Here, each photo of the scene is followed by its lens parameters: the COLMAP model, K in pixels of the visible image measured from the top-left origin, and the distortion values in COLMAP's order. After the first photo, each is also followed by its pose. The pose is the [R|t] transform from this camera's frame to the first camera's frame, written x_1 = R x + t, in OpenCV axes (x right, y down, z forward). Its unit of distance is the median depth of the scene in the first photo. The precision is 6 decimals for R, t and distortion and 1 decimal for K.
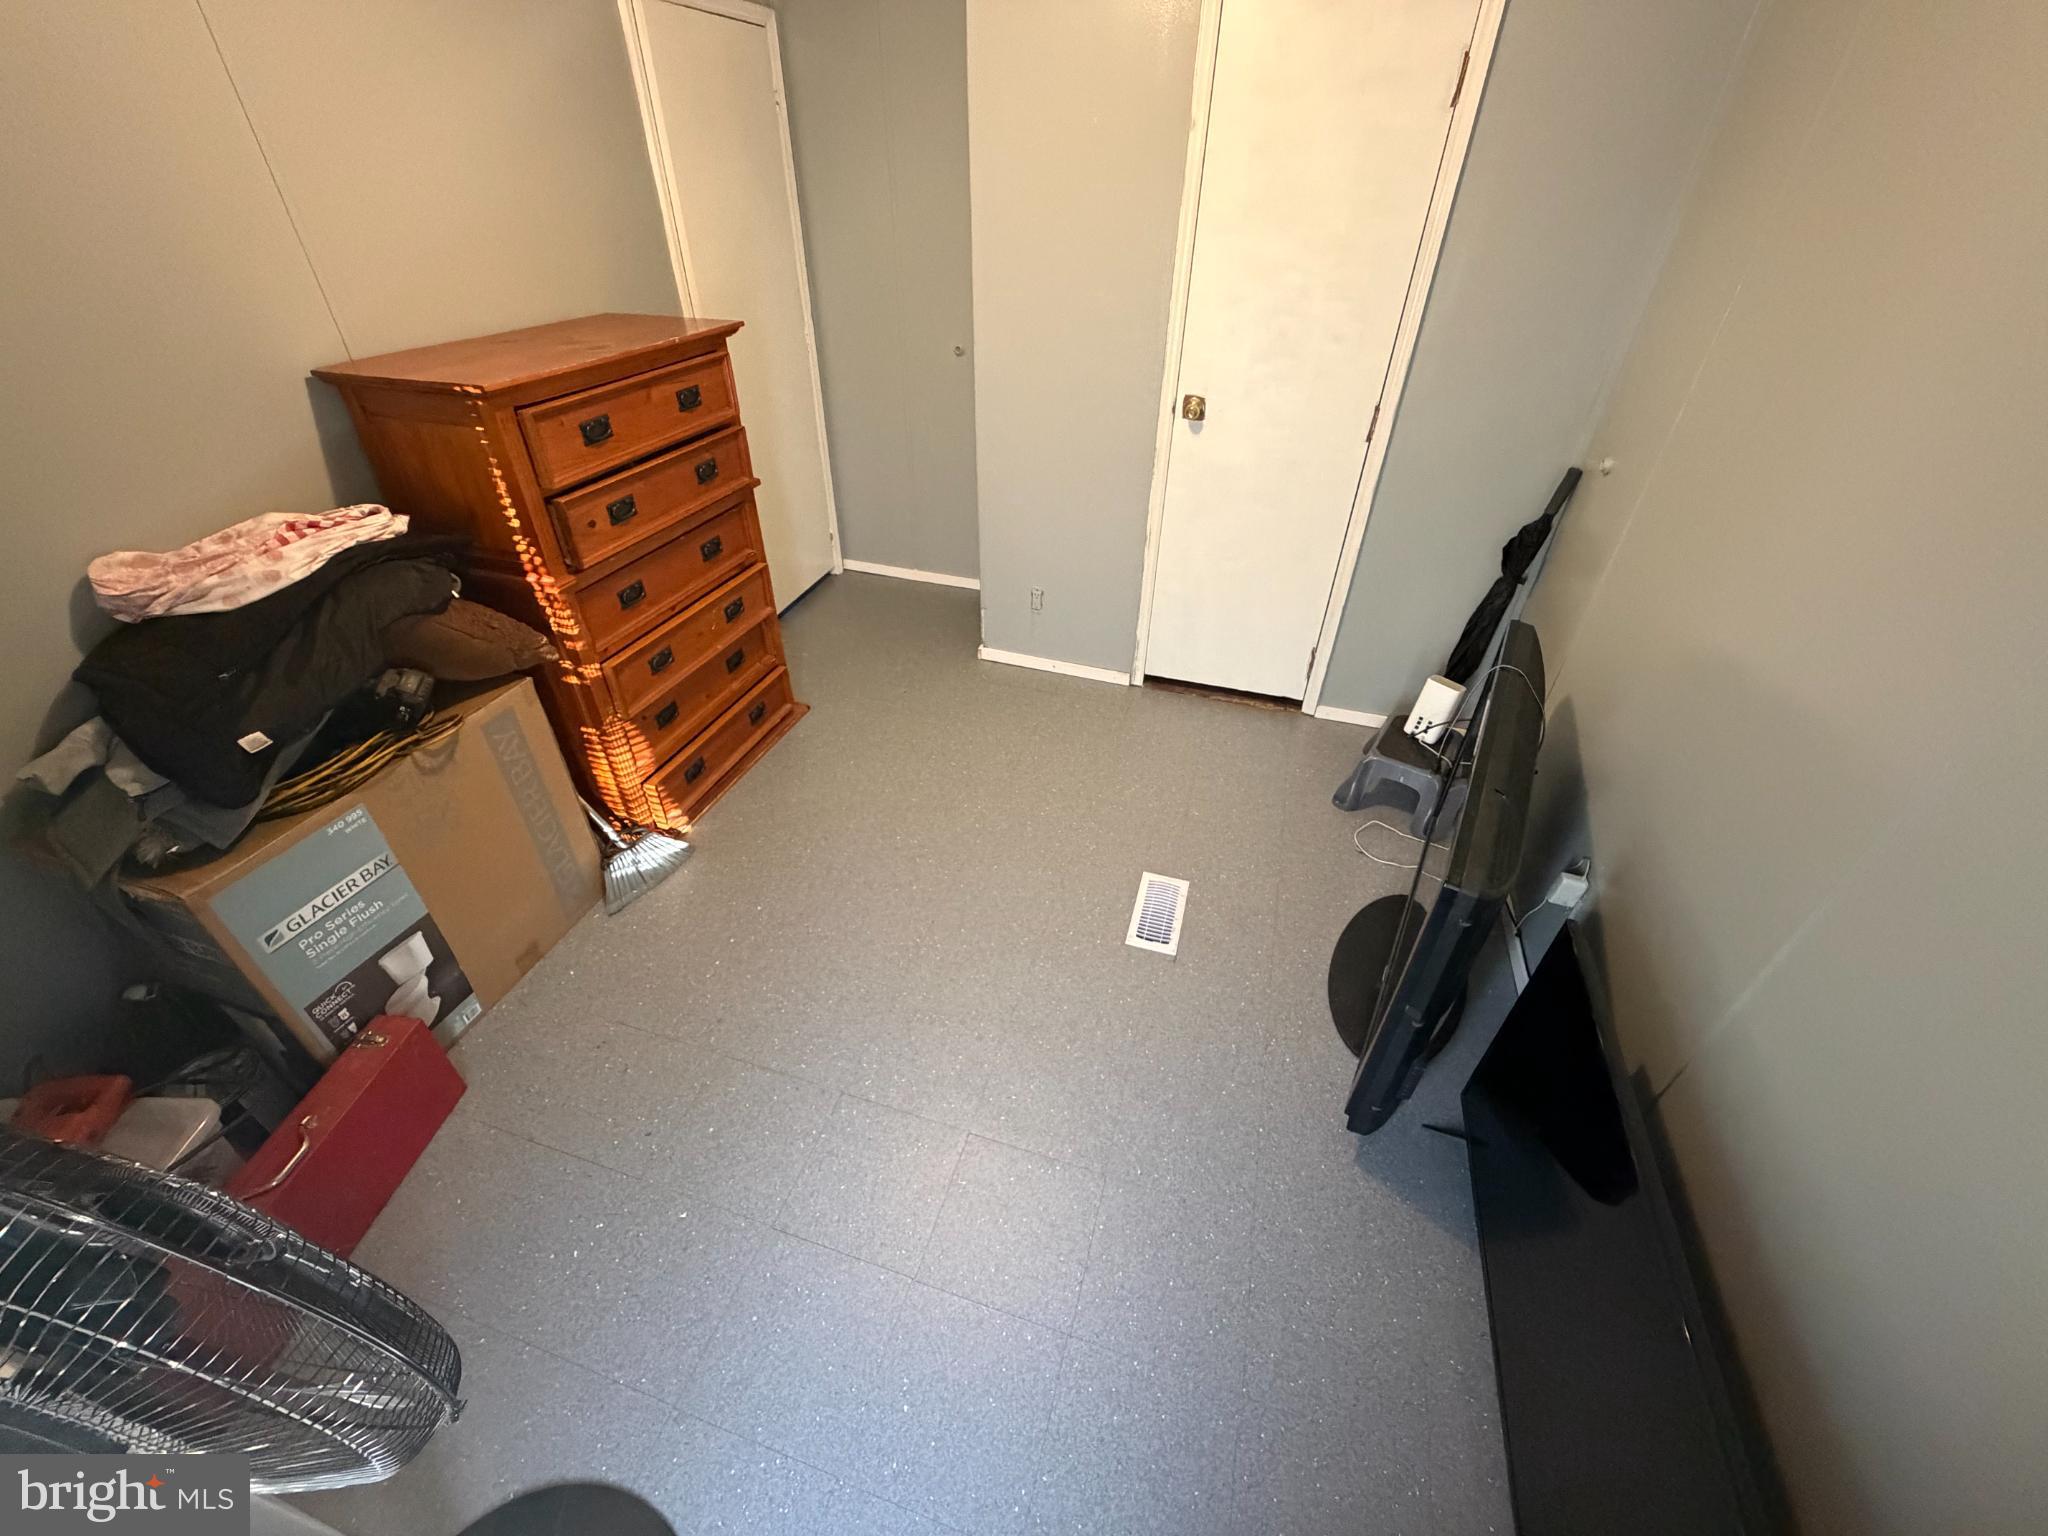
lens RADIAL K [[815.1, 0, 1018.7], [0, 815.1, 767.0], [0, 0, 1]] dist [-0.001918, 0.000218]
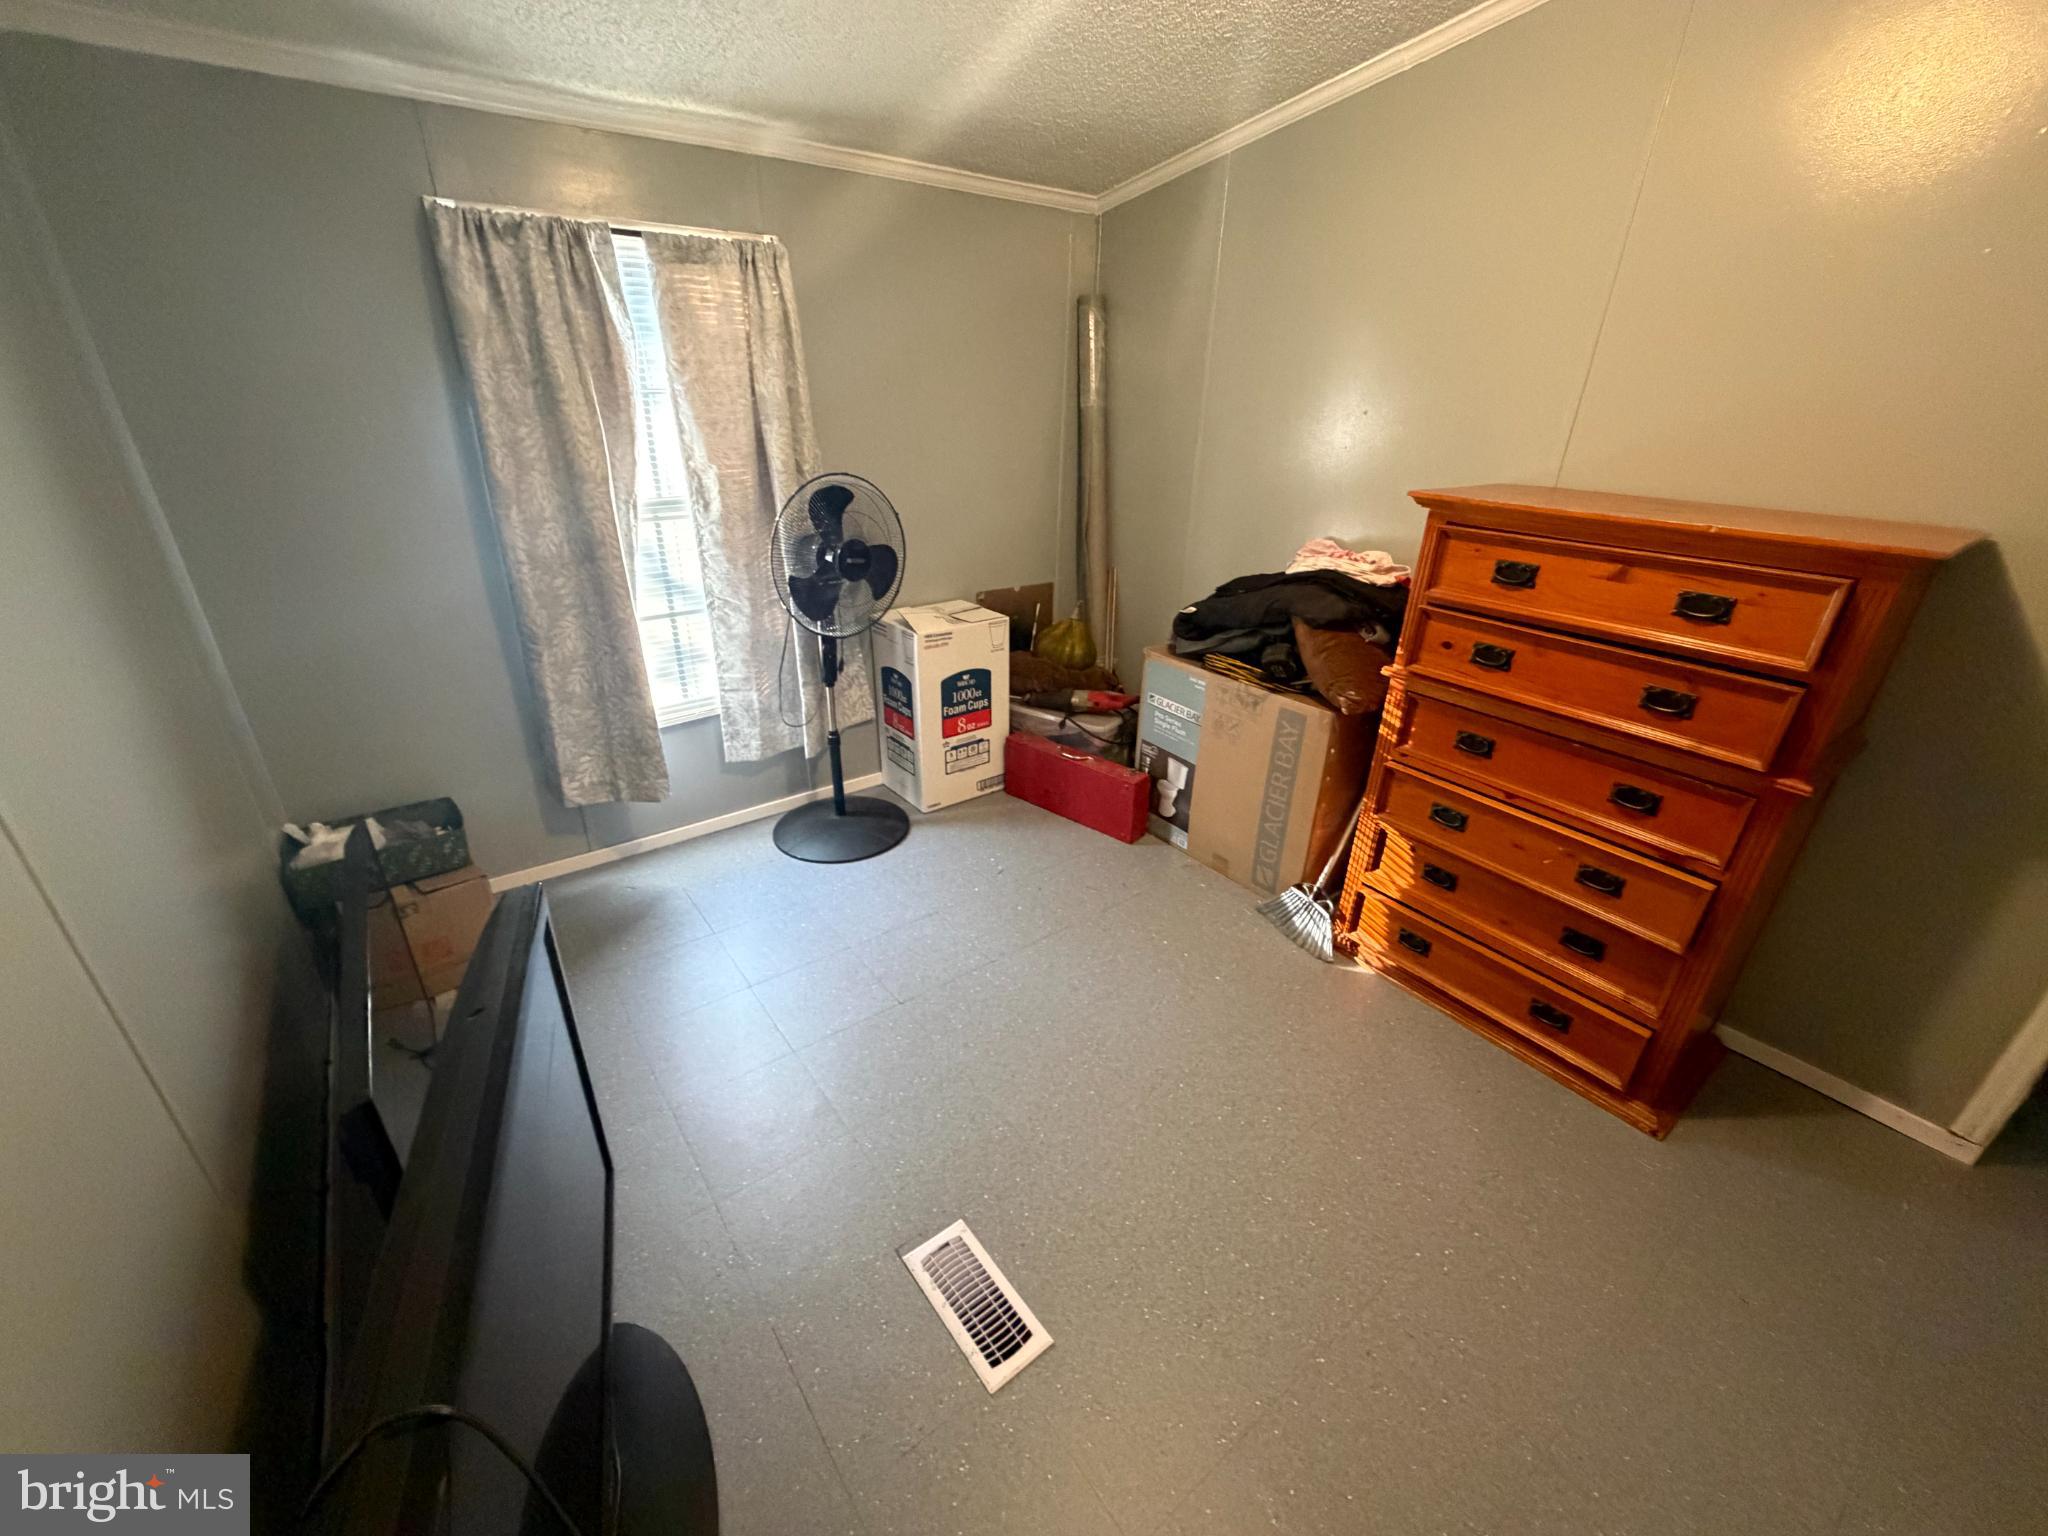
lens RADIAL K [[815.1, 0, 1018.7], [0, 815.1, 767.0], [0, 0, 1]] dist [-0.001918, 0.000218]
pose [[-0.580959, 0.326976, -0.745368, 0.517854], [-0.500902, 0.578183, 0.644051, -0.529413], [0.641549, 0.747523, -0.172117, 0.845066]]
